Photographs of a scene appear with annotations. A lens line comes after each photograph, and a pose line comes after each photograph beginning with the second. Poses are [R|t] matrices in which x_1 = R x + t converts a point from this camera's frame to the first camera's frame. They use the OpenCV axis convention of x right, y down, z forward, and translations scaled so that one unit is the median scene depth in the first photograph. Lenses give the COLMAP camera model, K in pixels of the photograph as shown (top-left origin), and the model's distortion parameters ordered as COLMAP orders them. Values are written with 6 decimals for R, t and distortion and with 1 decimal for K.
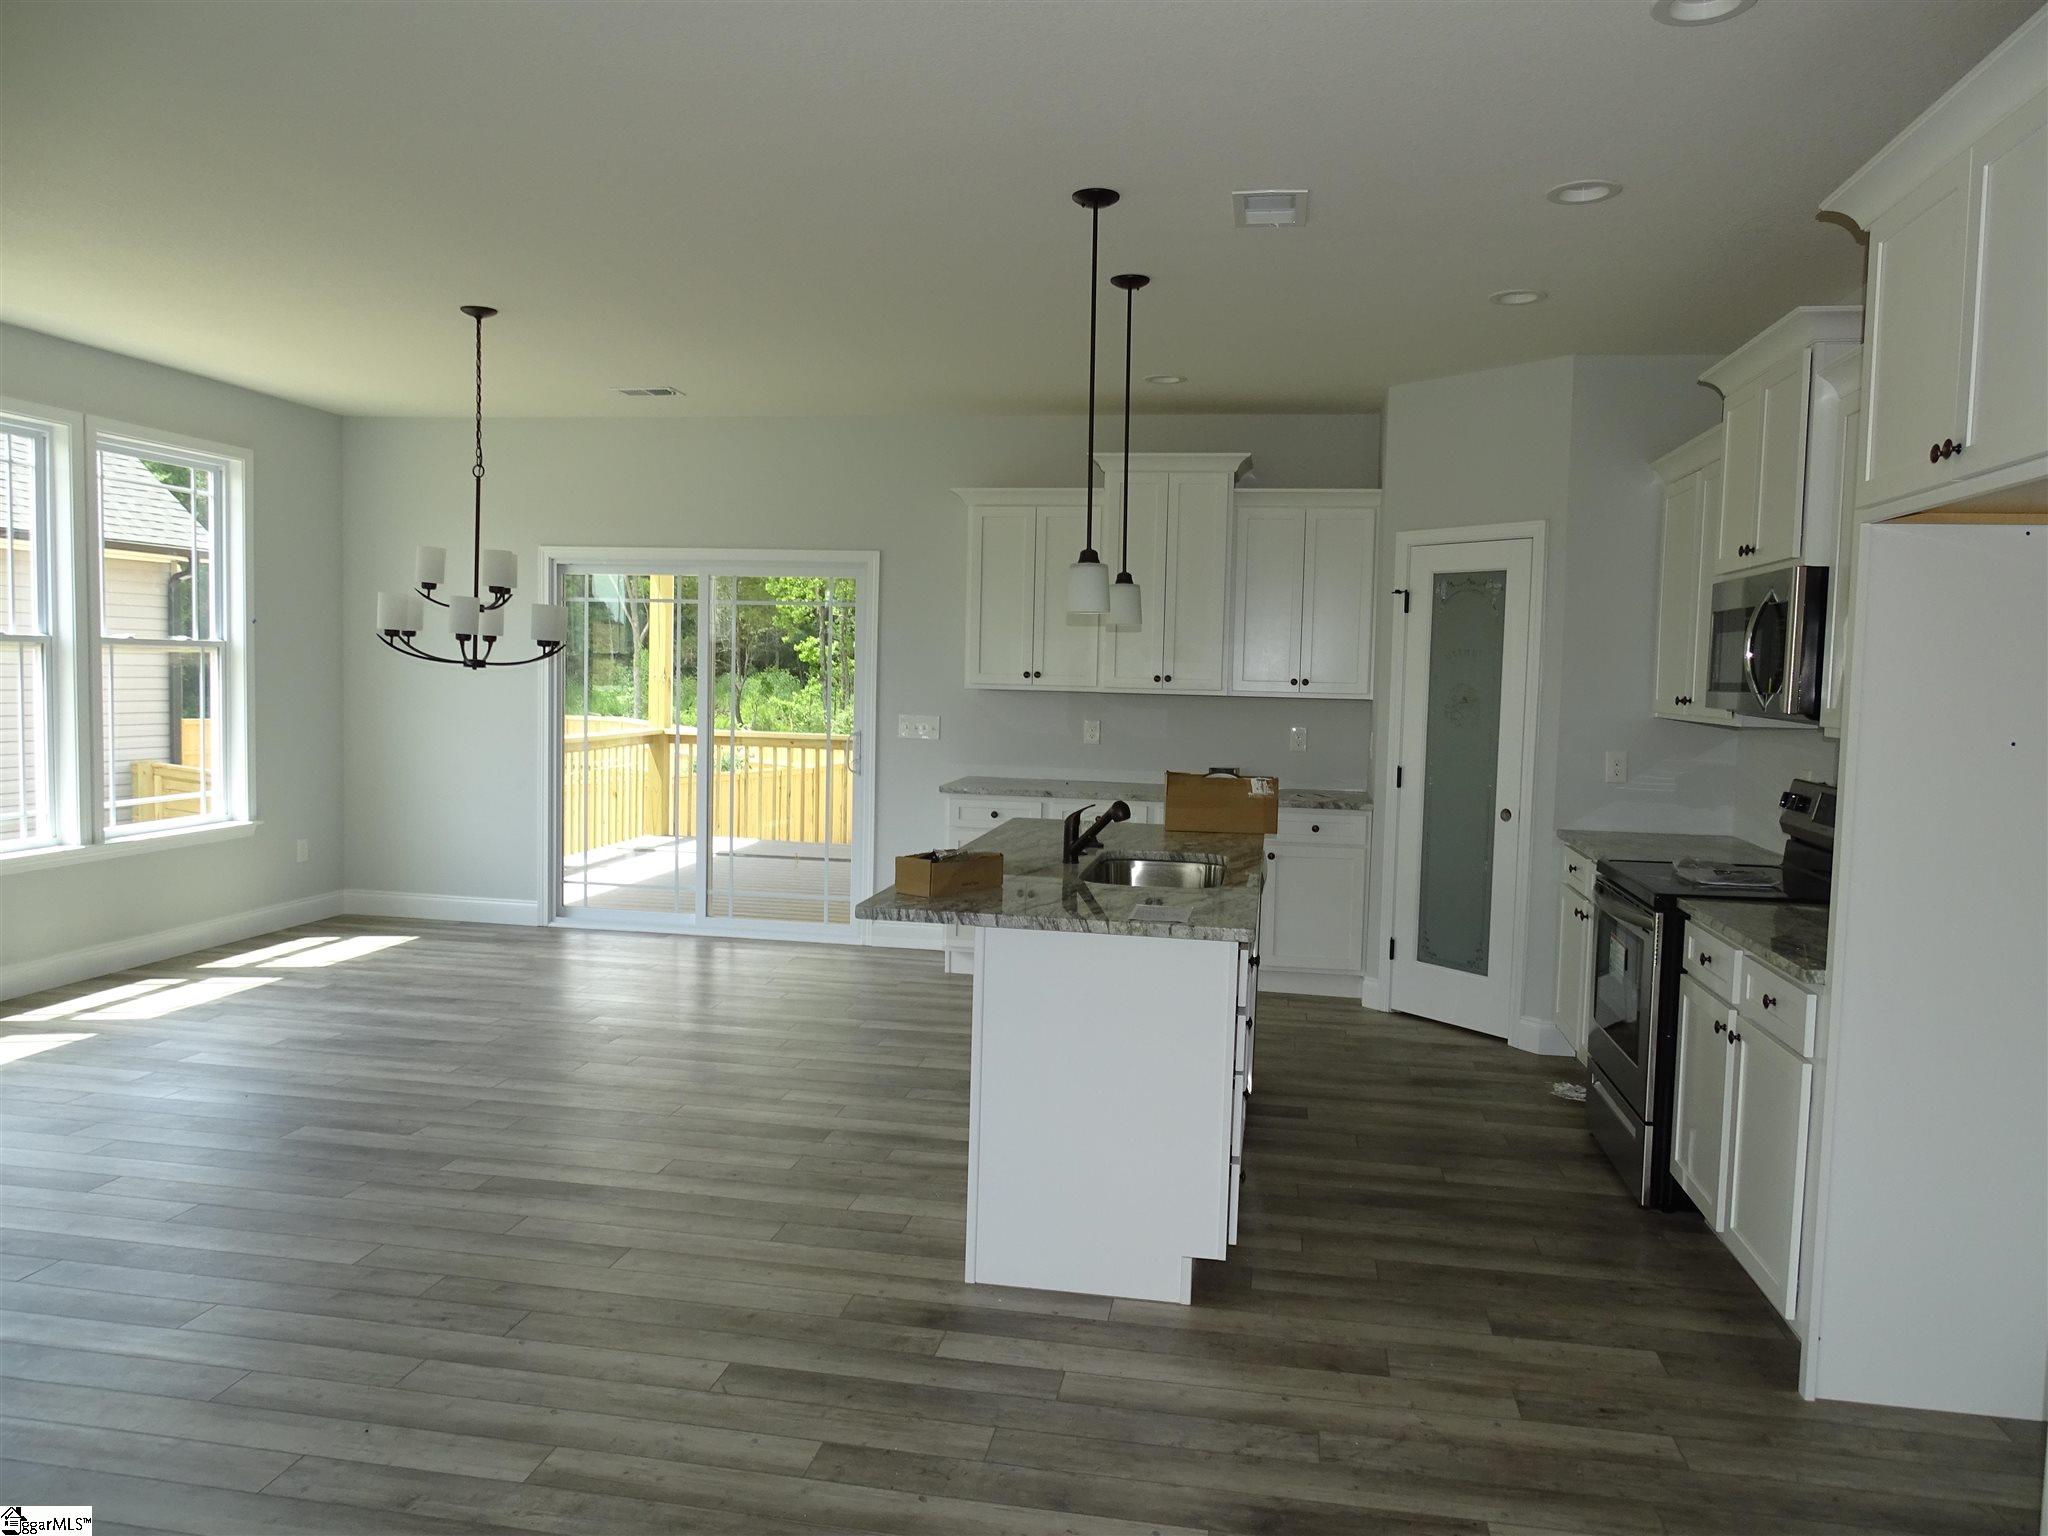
lens RADIAL K [[1443.9, 0, 1024.0], [0, 1443.9, 768.0], [0, 0, 1]] dist [-0.011119, 0.008483]
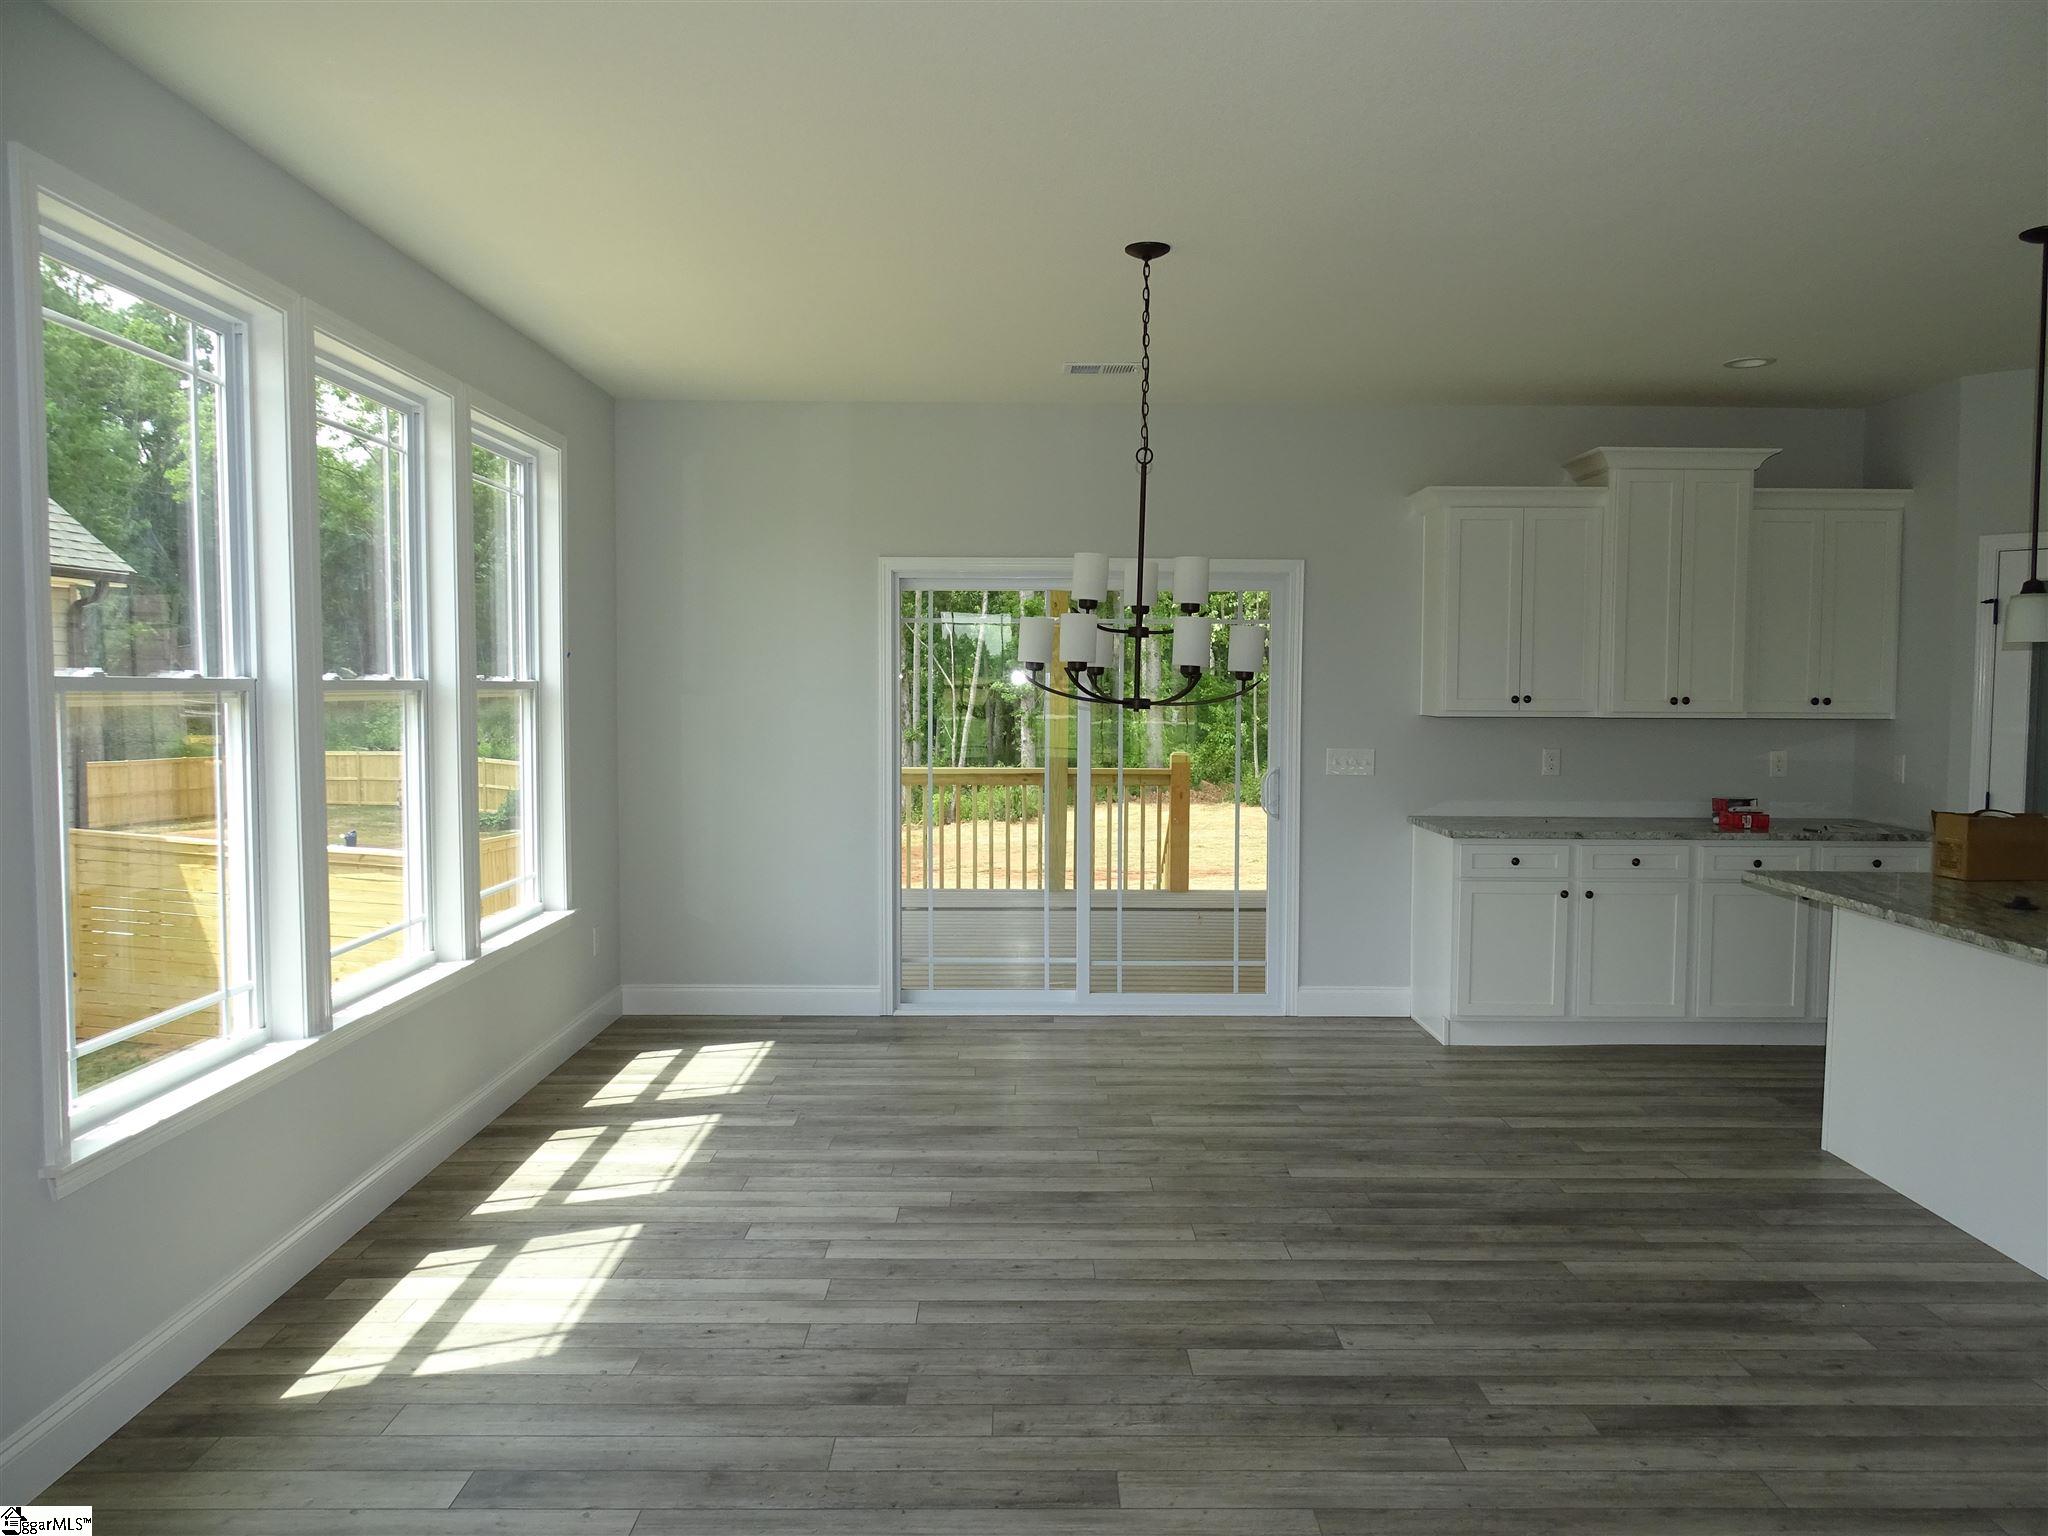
lens RADIAL K [[1455.5, 0, 1024.0], [0, 1455.5, 768.0], [0, 0, 1]] dist [0.011039, -0.008020]
pose [[0.982639, -0.029647, 0.183145, -0.607828], [0.031299, 0.999491, -0.006136, -0.036157], [-0.182870, 0.011762, 0.983067, 0.249863]]
